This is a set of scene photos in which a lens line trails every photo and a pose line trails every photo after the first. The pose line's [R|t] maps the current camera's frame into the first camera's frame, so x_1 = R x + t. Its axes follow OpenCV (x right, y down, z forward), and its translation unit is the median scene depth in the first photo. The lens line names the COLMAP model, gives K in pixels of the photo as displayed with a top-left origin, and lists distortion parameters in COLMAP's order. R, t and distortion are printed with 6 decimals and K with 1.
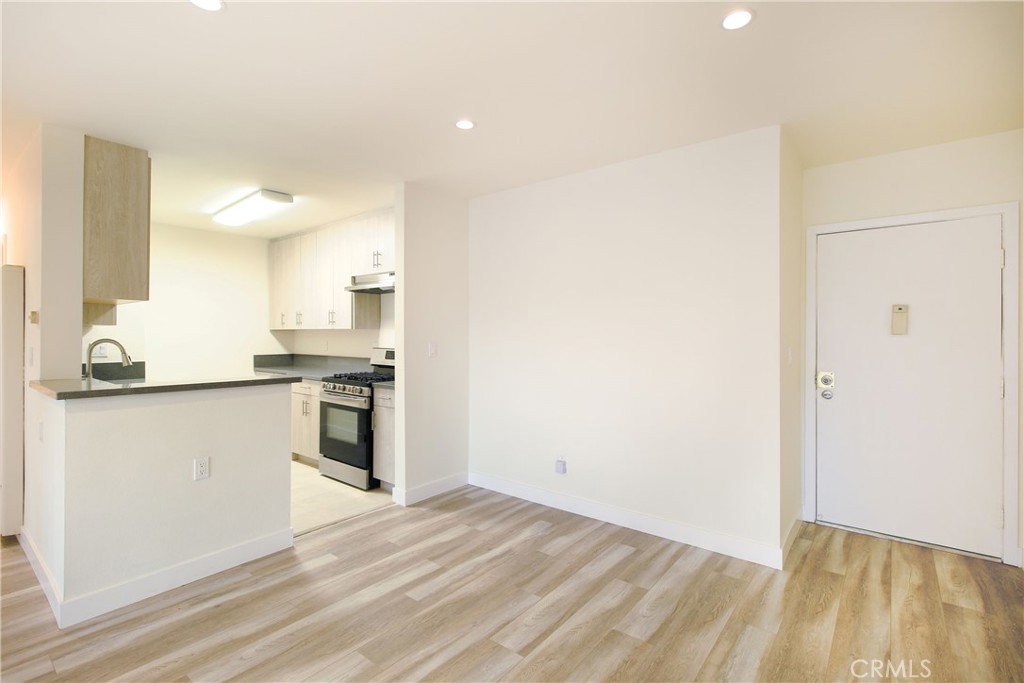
lens RADIAL K [[470.5, 0, 514.4], [0, 470.5, 337.6], [0, 0, 1]] dist [0.000586, -0.000667]
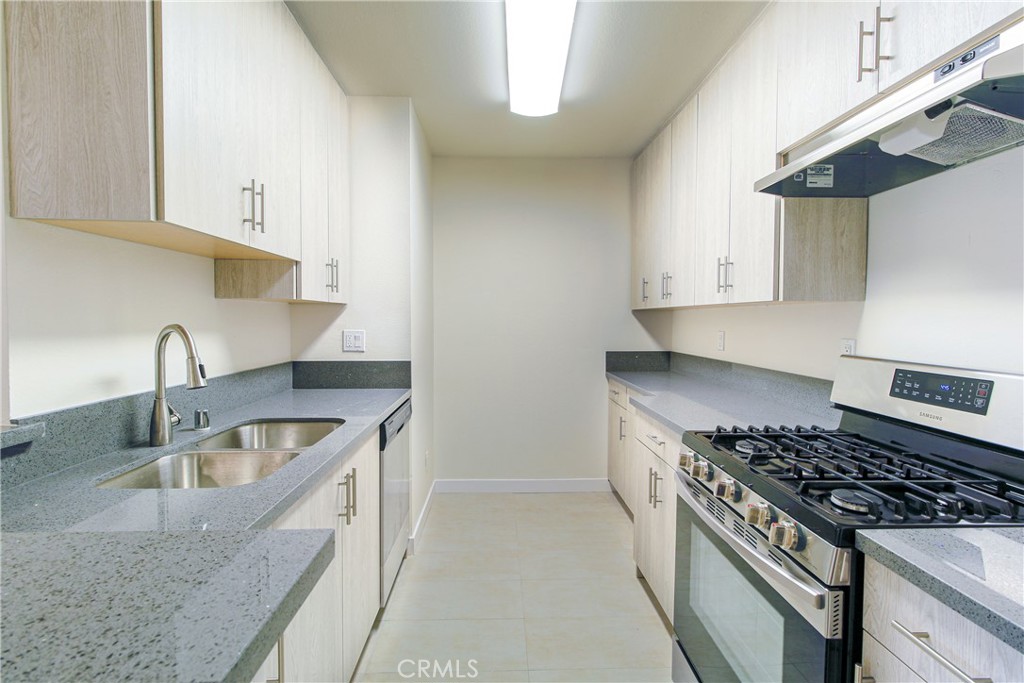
lens RADIAL K [[470.5, 0, 513.6], [0, 470.5, 336.3], [0, 0, 1]] dist [0.000586, -0.000667]
pose [[0.654054, 0.027472, -0.755949, -0.242227], [-0.005944, 0.999496, 0.031179, -0.001169], [0.756424, -0.015899, 0.653888, 0.730590]]
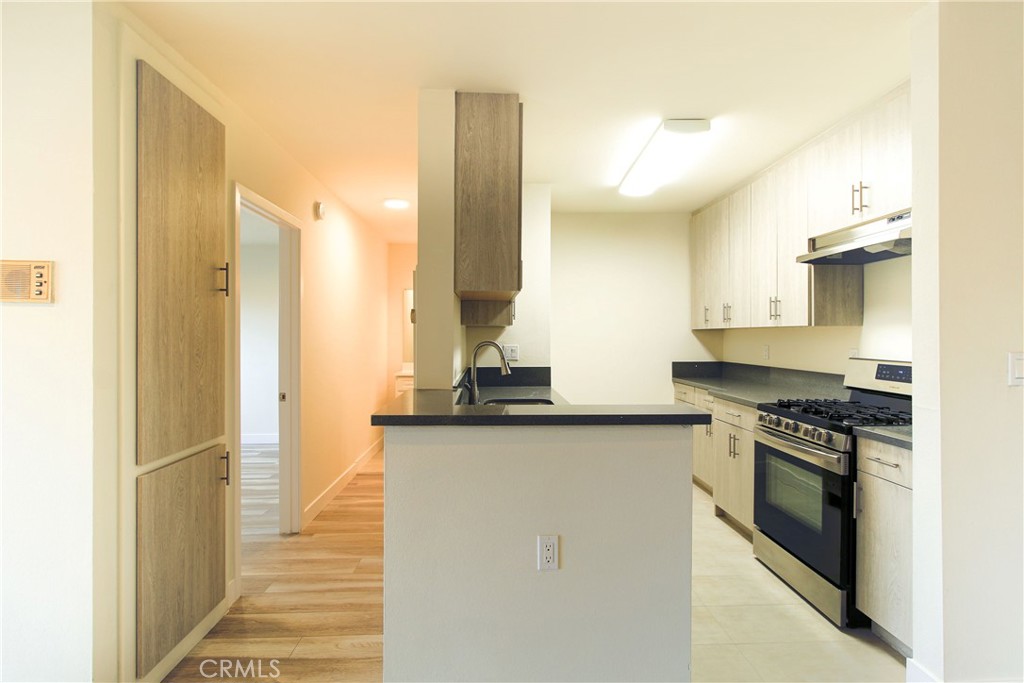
lens RADIAL K [[509.0, 0, 514.7], [0, 509.0, 336.9], [0, 0, 1]] dist [-0.000850, 0.000805]
pose [[0.661190, -0.002141, -0.750216, -0.126057], [-0.002012, 0.999987, -0.004627, -0.000248], [0.750216, 0.004569, 0.661177, 0.340203]]
